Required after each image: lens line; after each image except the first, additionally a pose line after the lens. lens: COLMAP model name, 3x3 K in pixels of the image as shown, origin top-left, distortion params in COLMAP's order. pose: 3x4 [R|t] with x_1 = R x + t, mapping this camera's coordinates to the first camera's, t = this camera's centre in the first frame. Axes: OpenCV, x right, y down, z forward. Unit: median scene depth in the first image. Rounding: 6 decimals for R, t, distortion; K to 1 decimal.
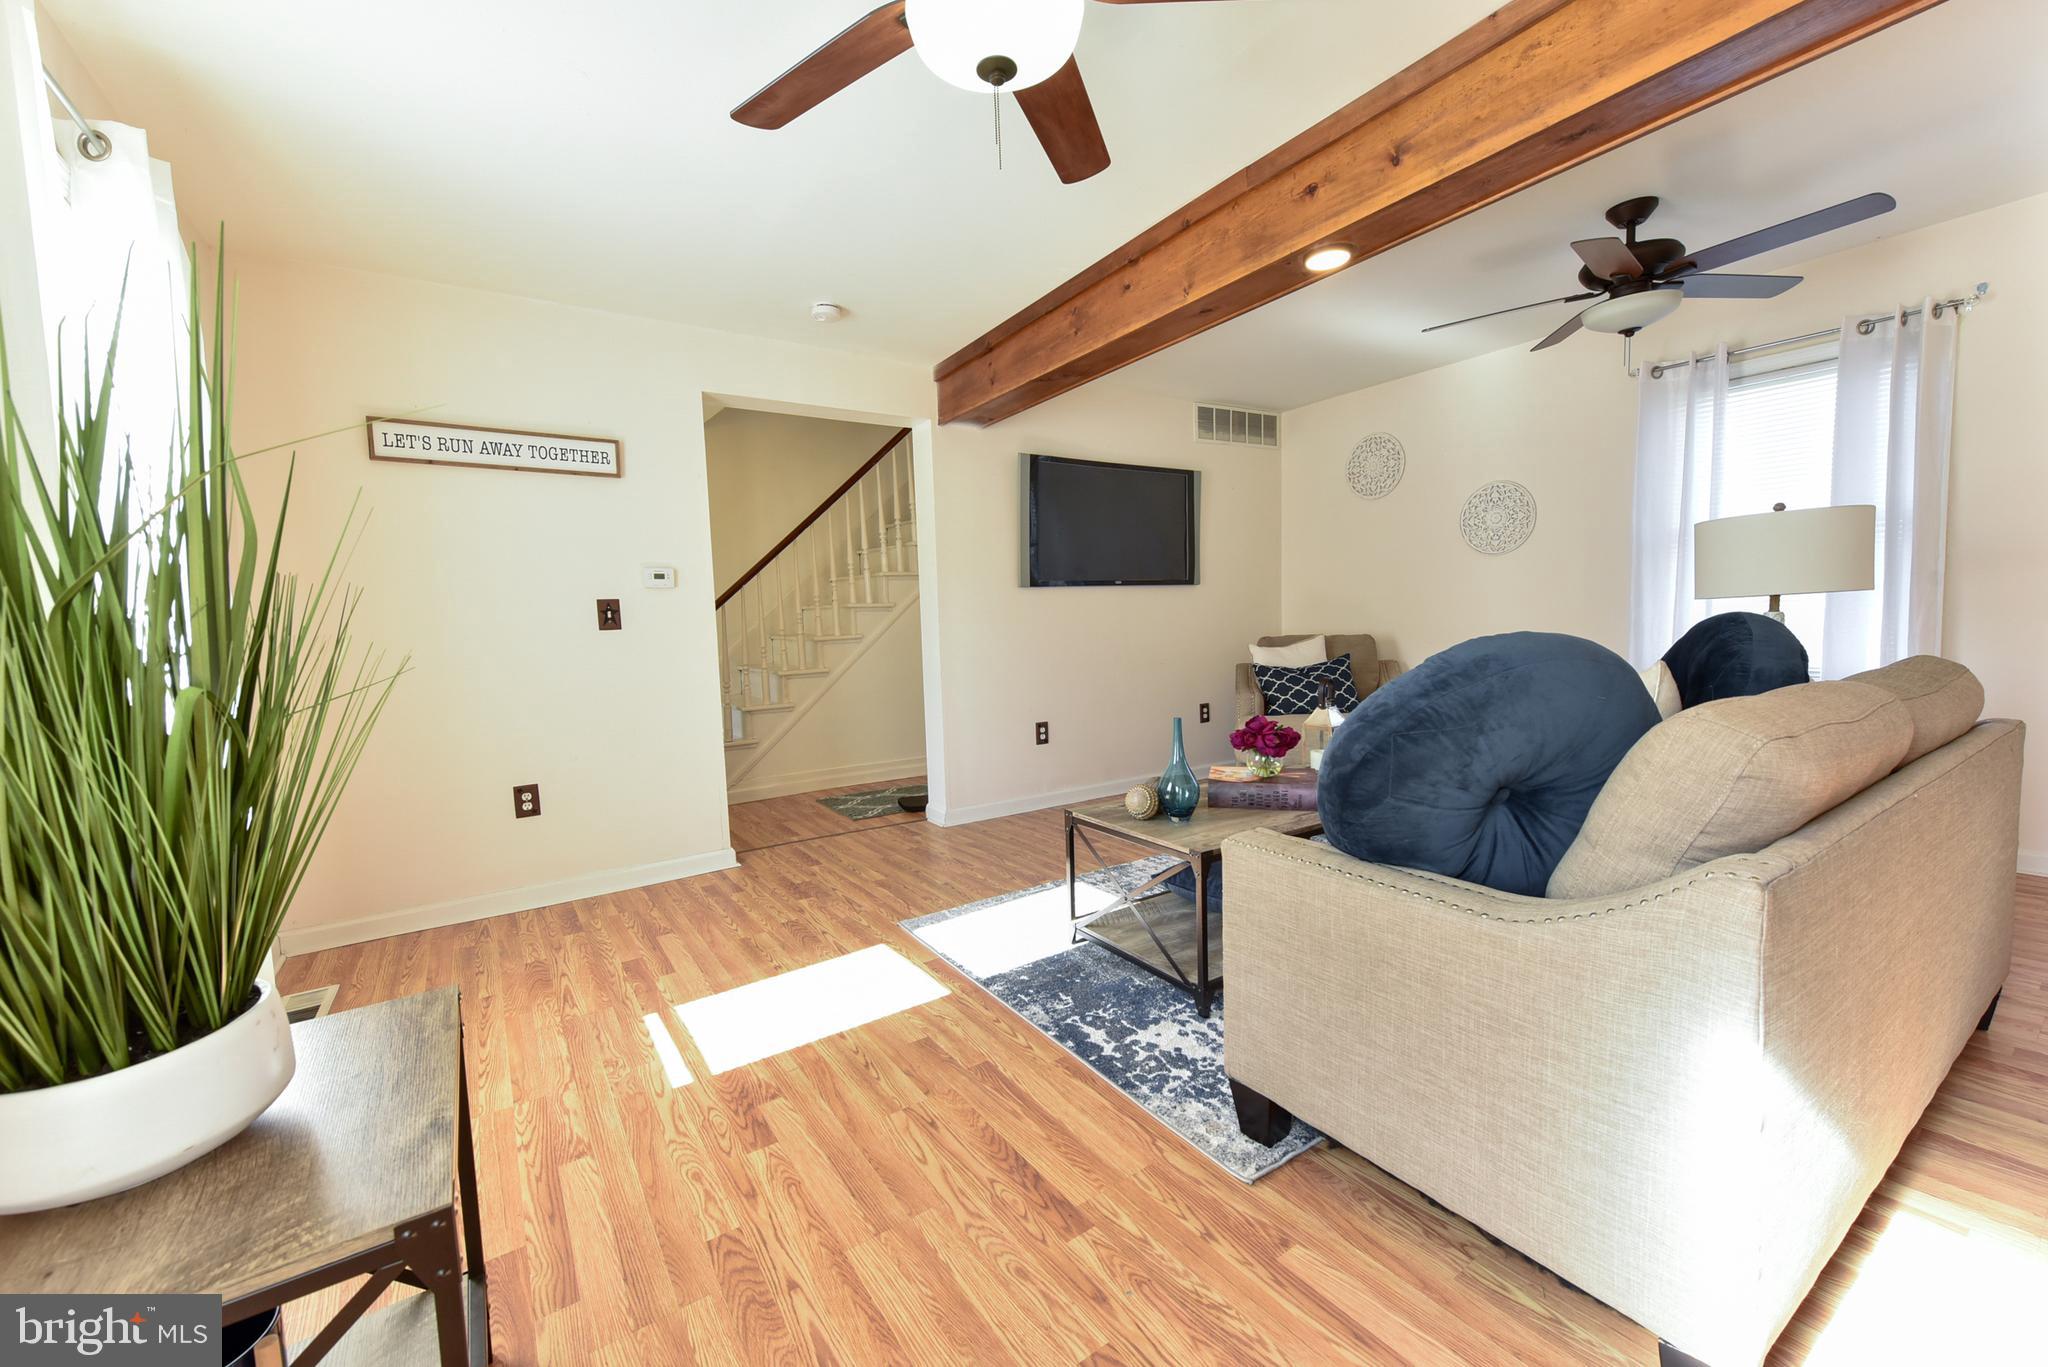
lens RADIAL K [[800.1, 0, 1024.2], [0, 800.1, 682.8], [0, 0, 1]] dist [0.005451, -0.000465]
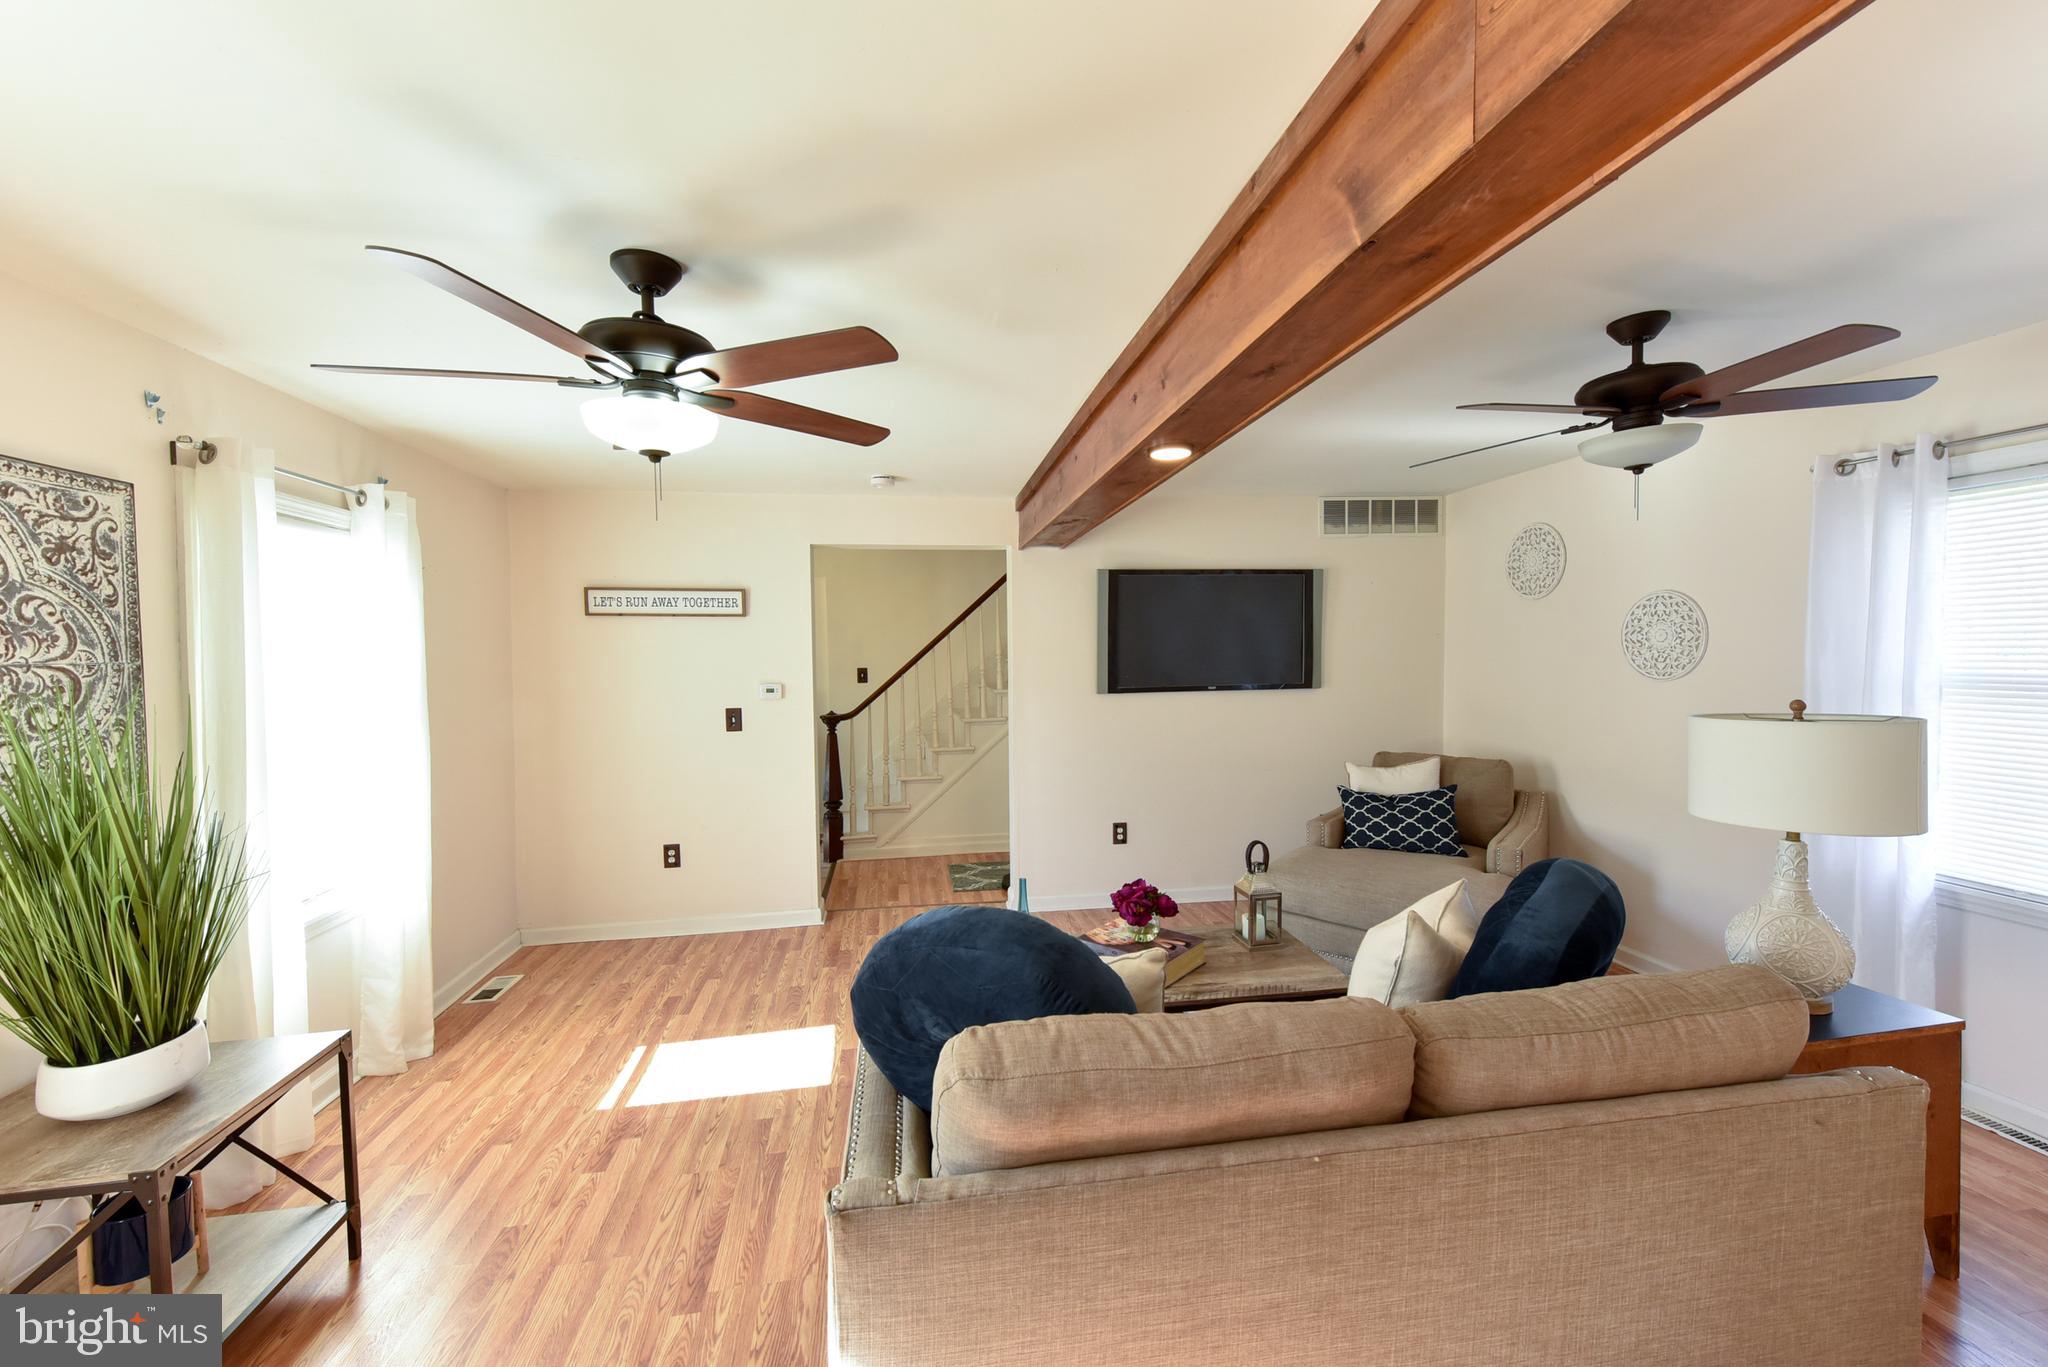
lens RADIAL K [[800.1, 0, 1020.6], [0, 800.1, 682.4], [0, 0, 1]] dist [0.005451, -0.000465]
pose [[0.907872, 0.039149, -0.417415, 0.489653], [-0.051980, 0.998459, -0.019413, -0.156228], [0.416012, 0.039321, 0.908509, -0.000192]]
